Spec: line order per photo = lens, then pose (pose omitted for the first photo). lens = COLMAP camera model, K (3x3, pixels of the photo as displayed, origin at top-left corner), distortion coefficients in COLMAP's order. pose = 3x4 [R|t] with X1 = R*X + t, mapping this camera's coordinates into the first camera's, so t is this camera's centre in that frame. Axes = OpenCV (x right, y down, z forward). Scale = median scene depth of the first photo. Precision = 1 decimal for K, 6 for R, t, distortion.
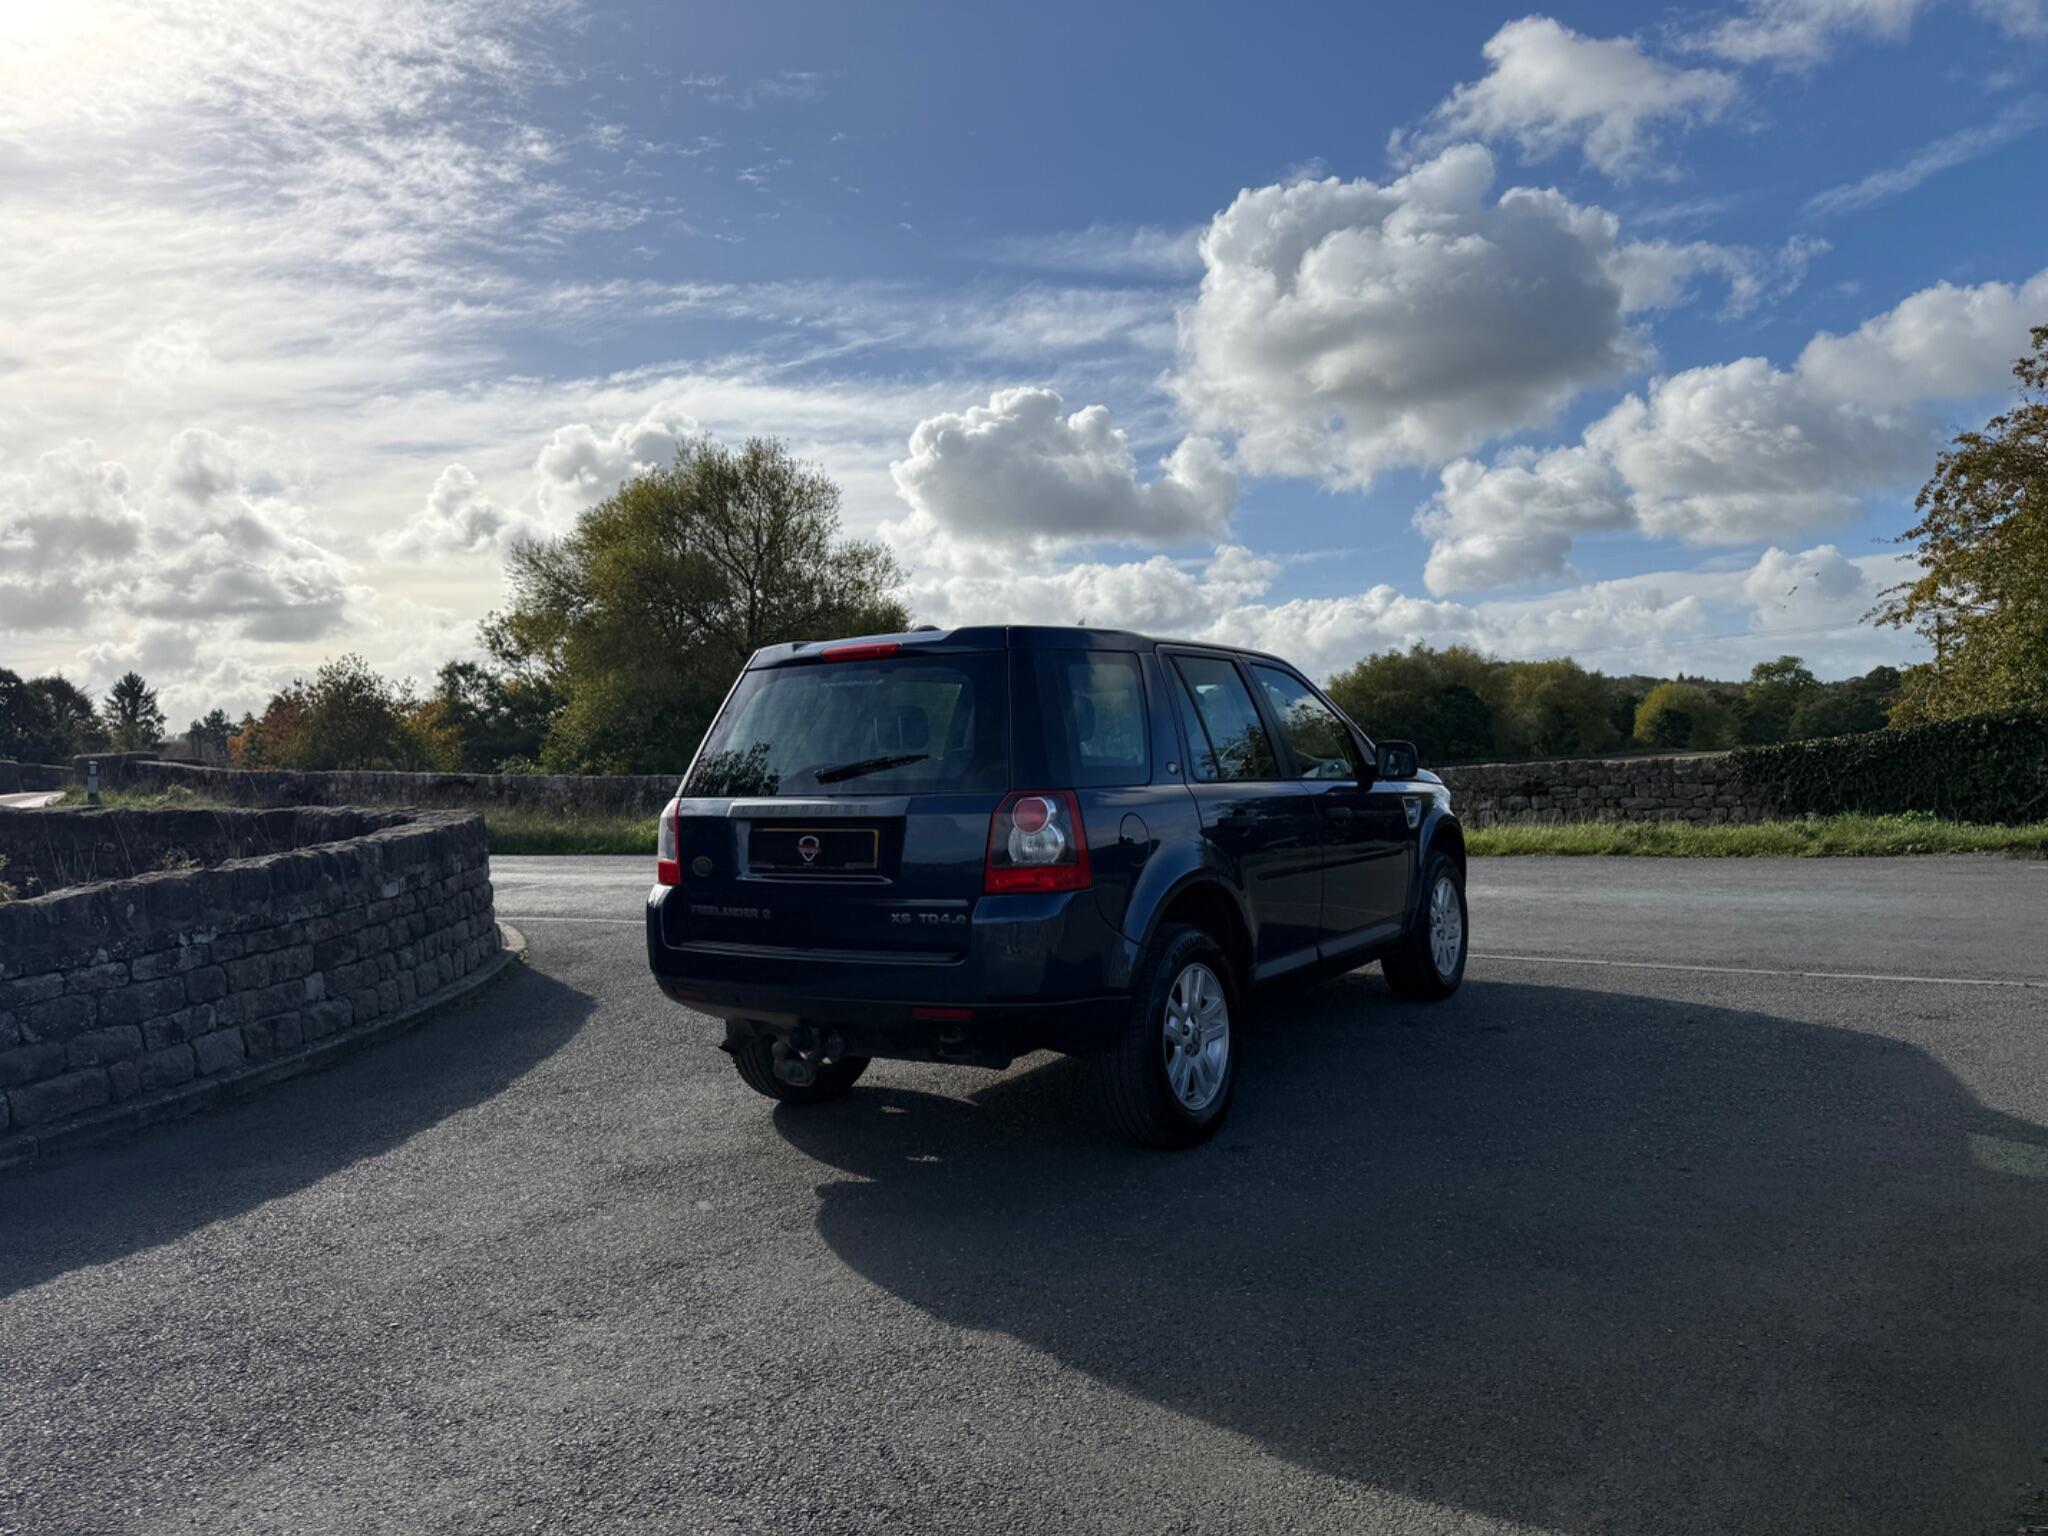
lens RADIAL K [[1431.6, 0, 1020.8], [0, 1431.6, 755.5], [0, 0, 1]] dist [0.016610, -0.023638]
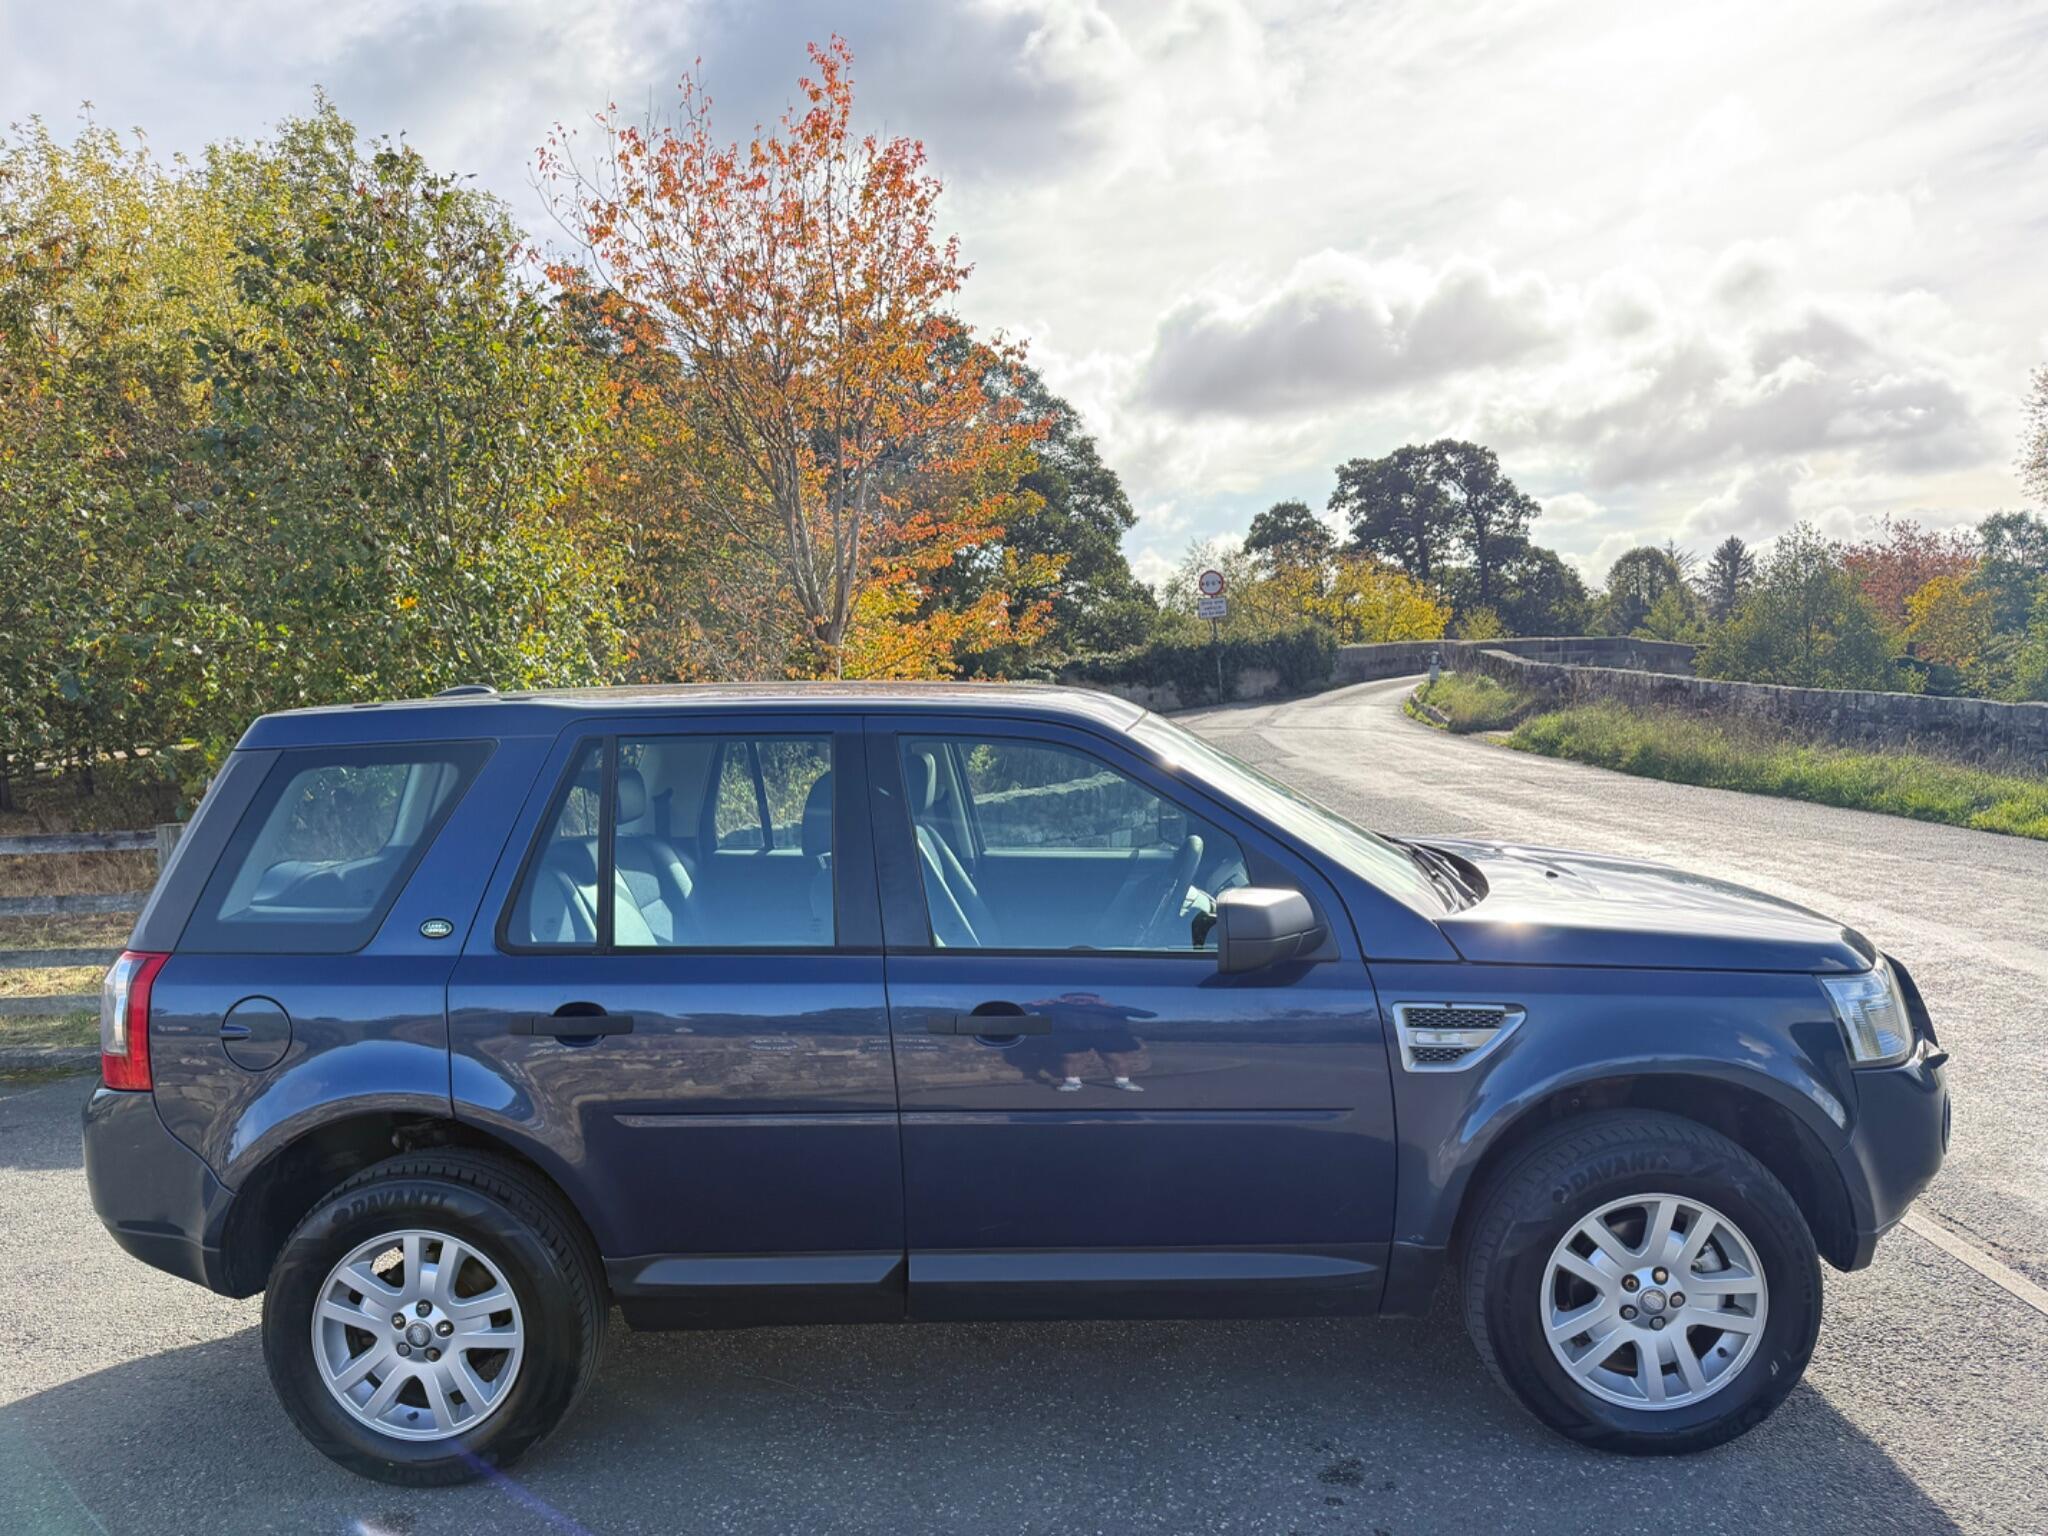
lens RADIAL K [[1431.6, 0, 1024.2], [0, 1431.6, 782.0], [0, 0, 1]] dist [0.016610, -0.023638]
pose [[0.515301, 0.087909, -0.852489, 0.290327], [0.013269, 0.993788, 0.110500, -0.045803], [0.856907, -0.068253, 0.510933, 0.325934]]
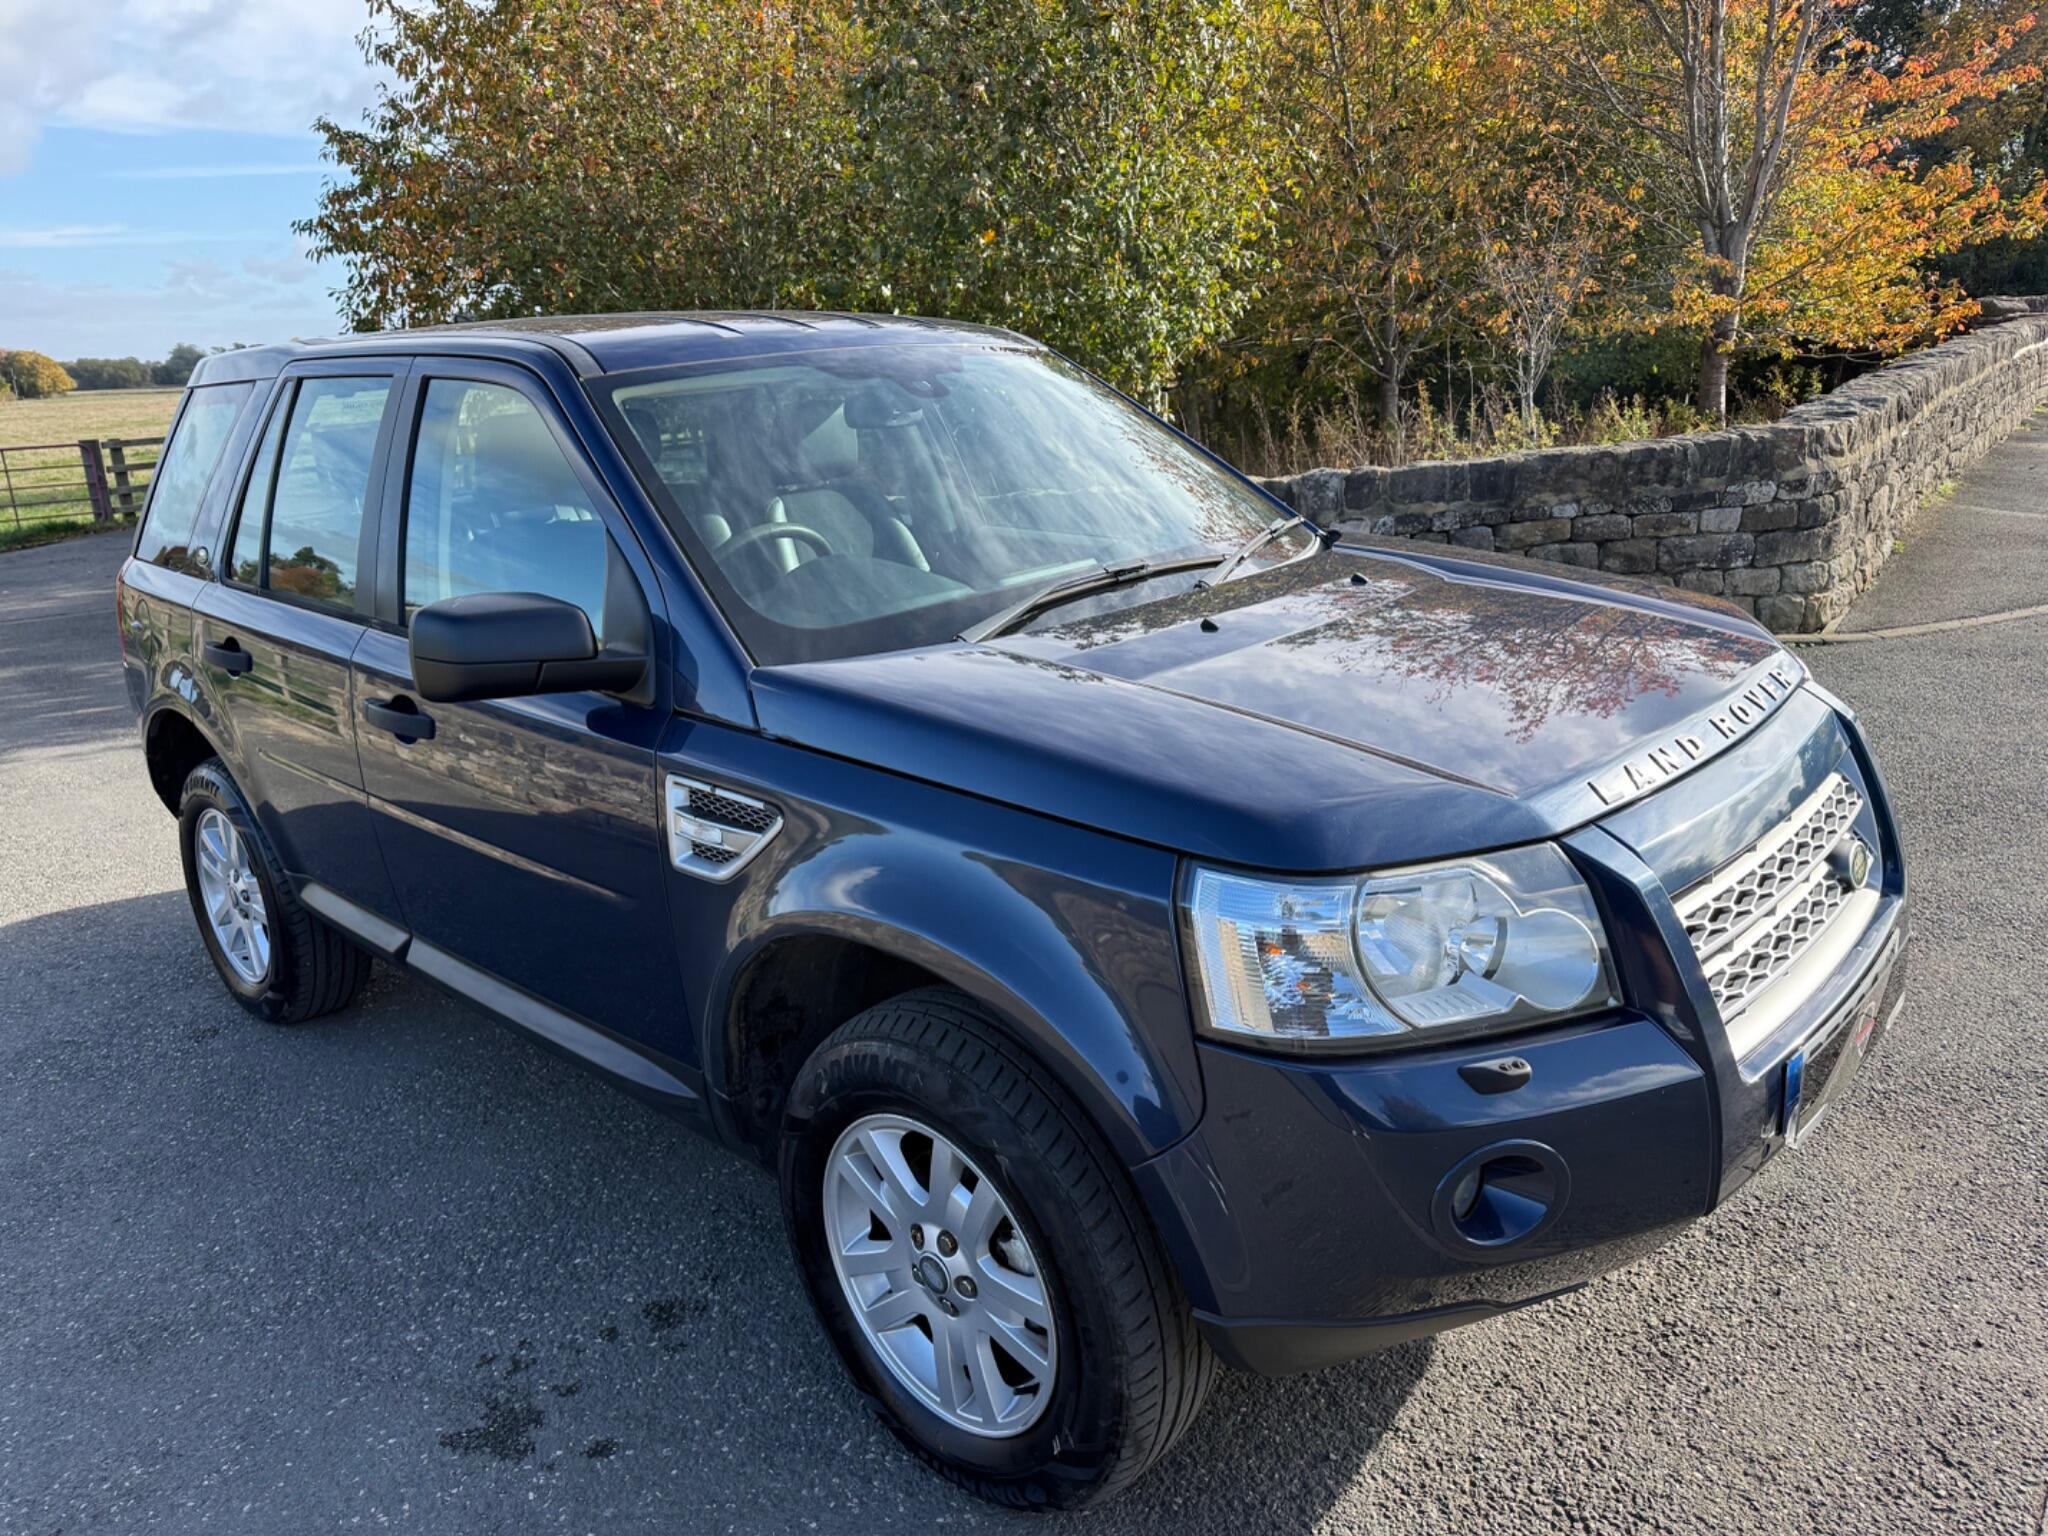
lens RADIAL K [[1431.6, 0, 1013.9], [0, 1431.6, 771.8], [0, 0, 1]] dist [0.016610, -0.023638]
pose [[-0.168725, 0.324587, -0.930685, 0.276231], [0.061717, 0.945849, 0.318687, -0.035146], [0.983729, -0.003669, -0.179621, 0.559103]]
